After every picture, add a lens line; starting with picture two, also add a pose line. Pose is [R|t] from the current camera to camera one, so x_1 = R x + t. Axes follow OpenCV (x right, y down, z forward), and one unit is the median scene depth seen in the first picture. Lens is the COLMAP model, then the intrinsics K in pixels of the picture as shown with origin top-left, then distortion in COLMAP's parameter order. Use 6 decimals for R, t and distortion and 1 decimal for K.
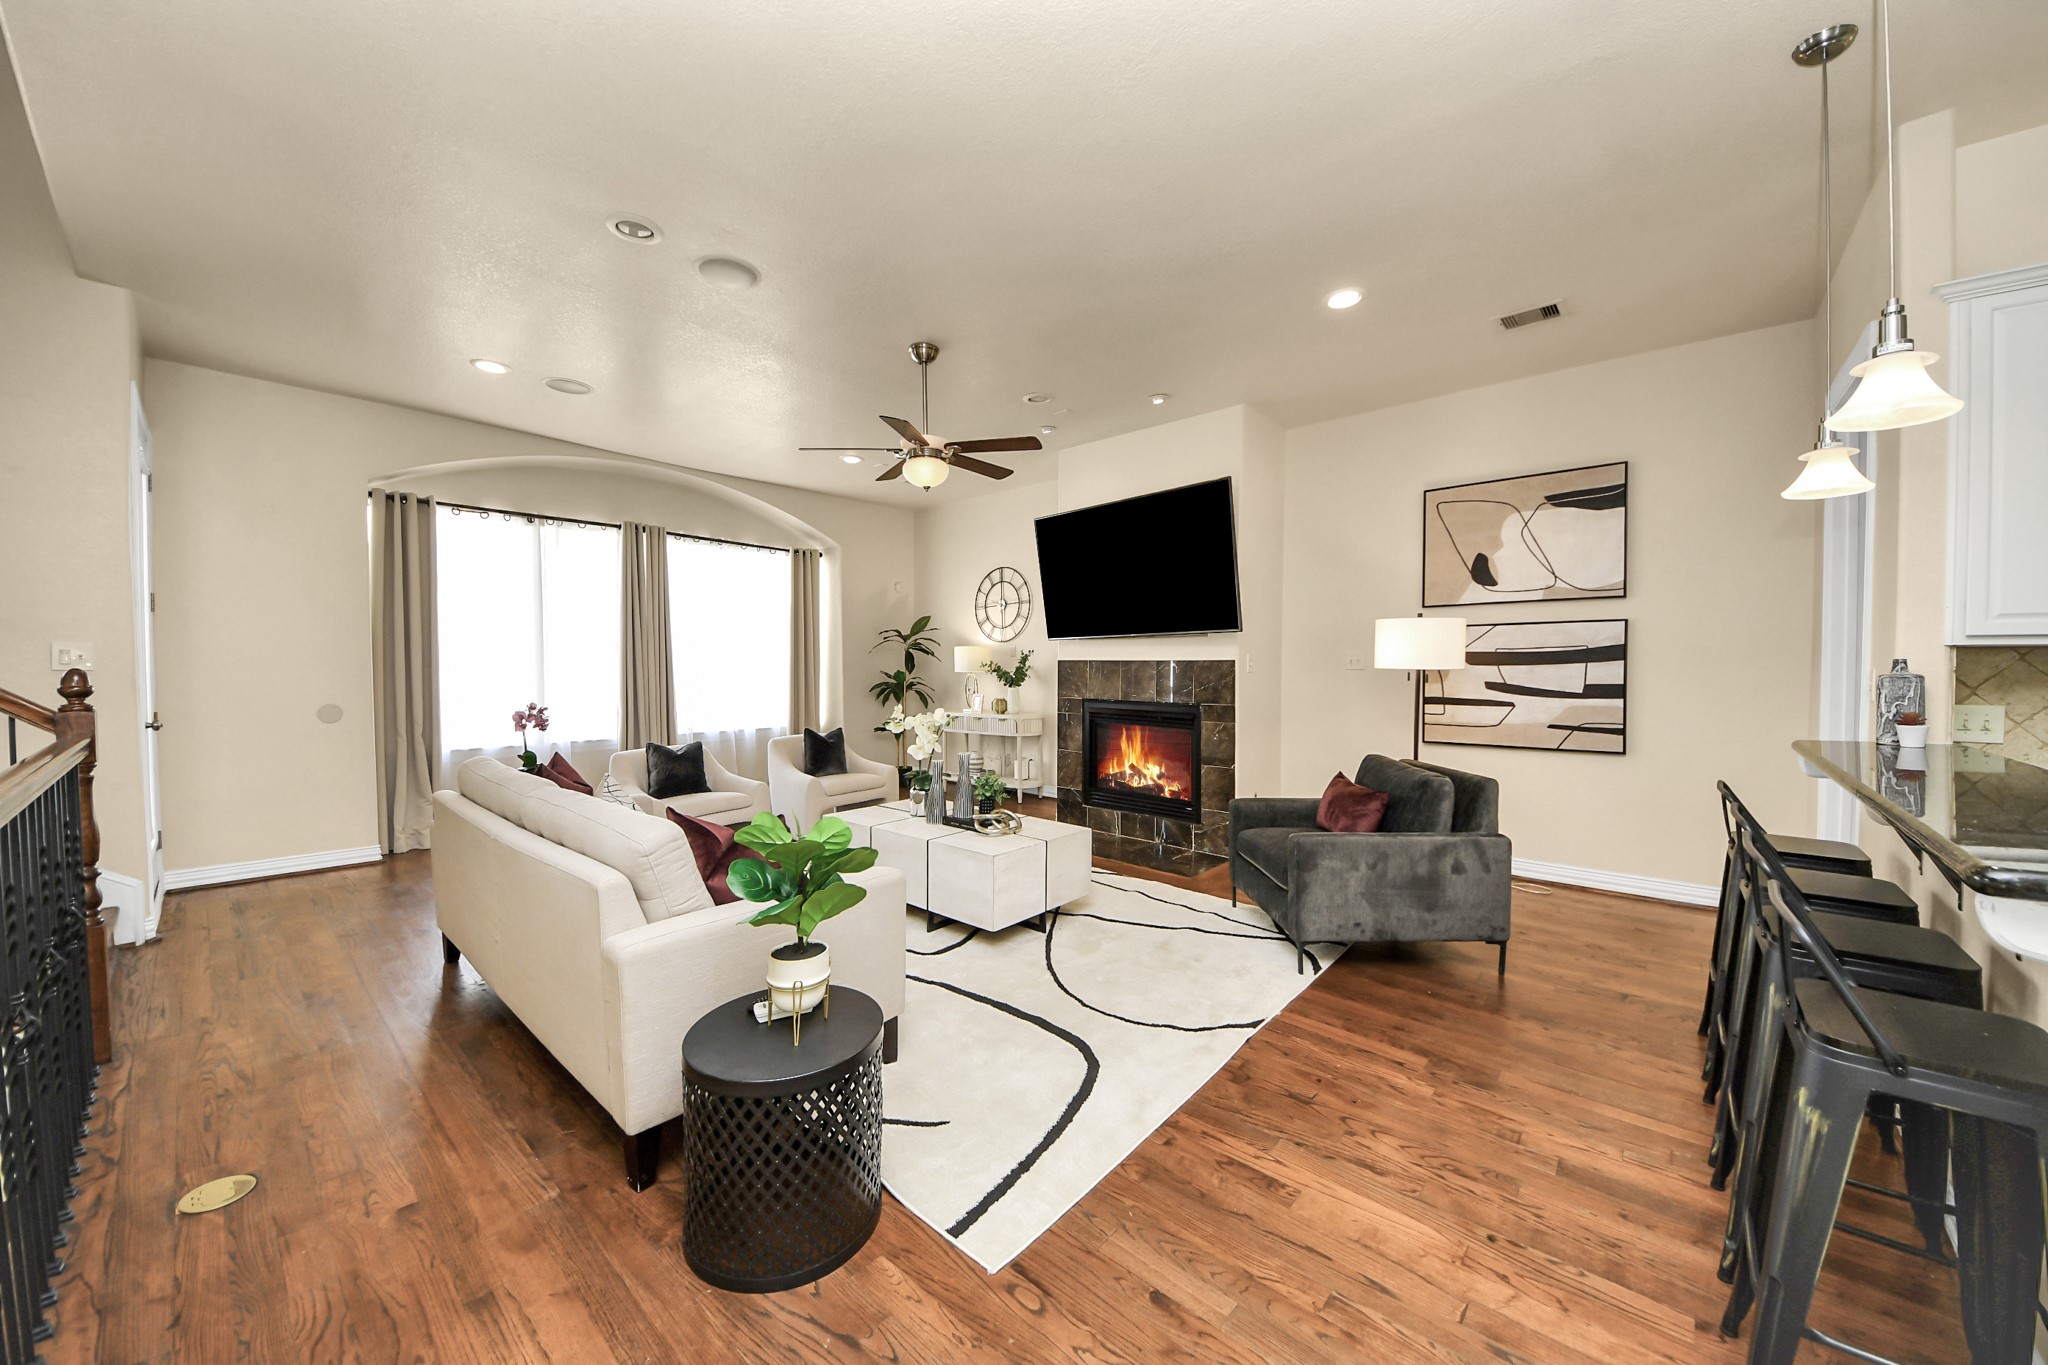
lens RADIAL K [[731.4, 0, 1019.1], [0, 731.4, 675.4], [0, 0, 1]] dist [-0.000888, -0.000348]
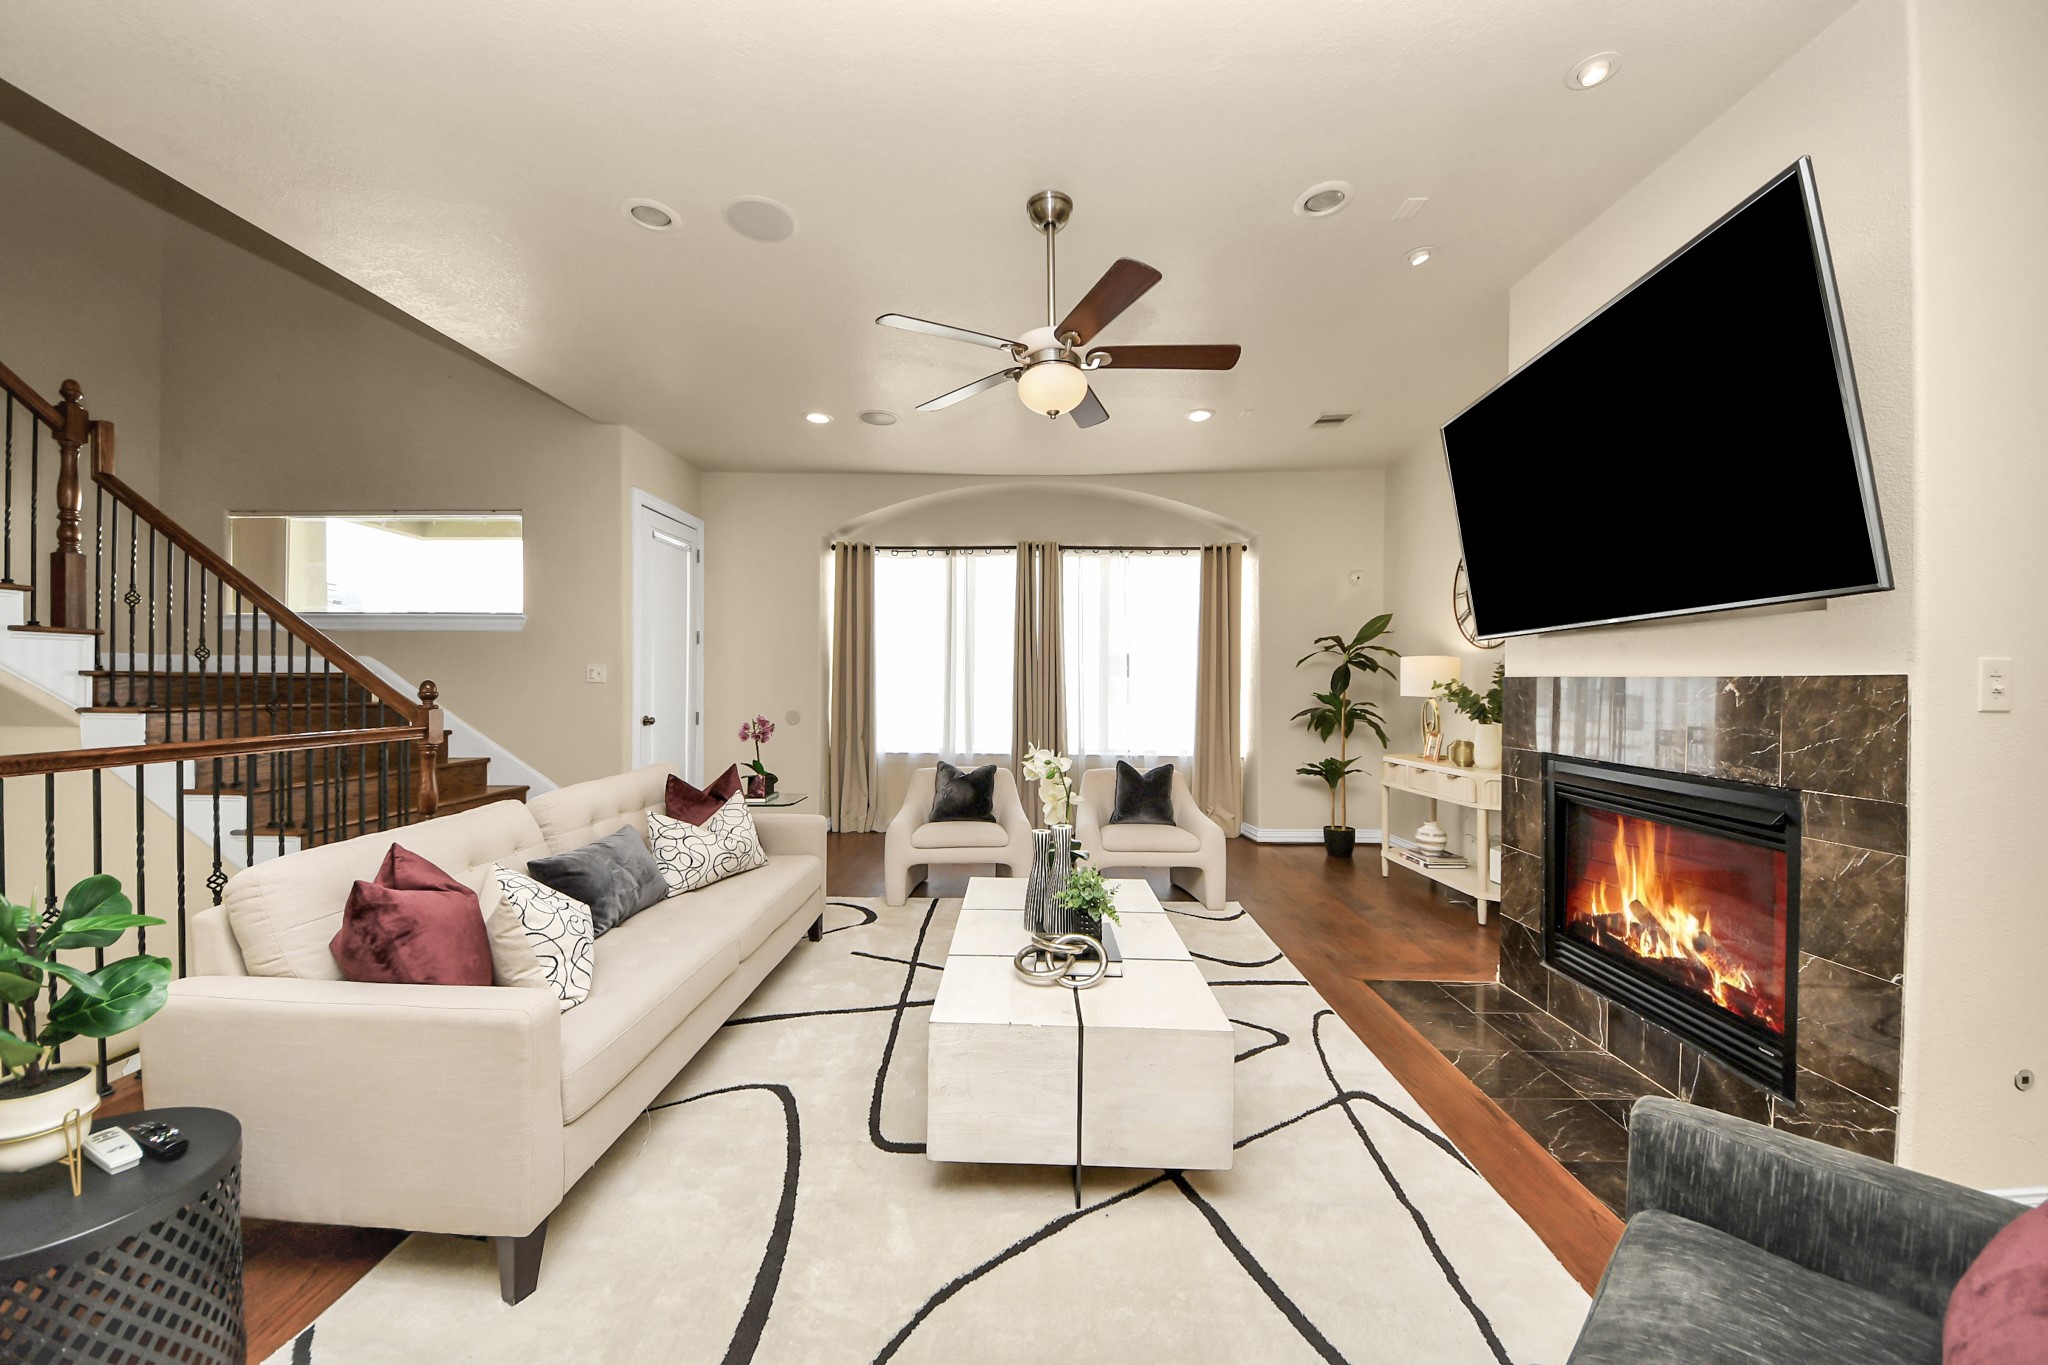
lens RADIAL K [[731.4, 0, 1010.1], [0, 731.4, 685.7], [0, 0, 1]] dist [-0.000888, -0.000348]
pose [[0.631453, 0.004345, -0.775402, 0.263056], [-0.018814, 0.999776, -0.009719, -0.002567], [0.775186, 0.020725, 0.631394, 0.407225]]
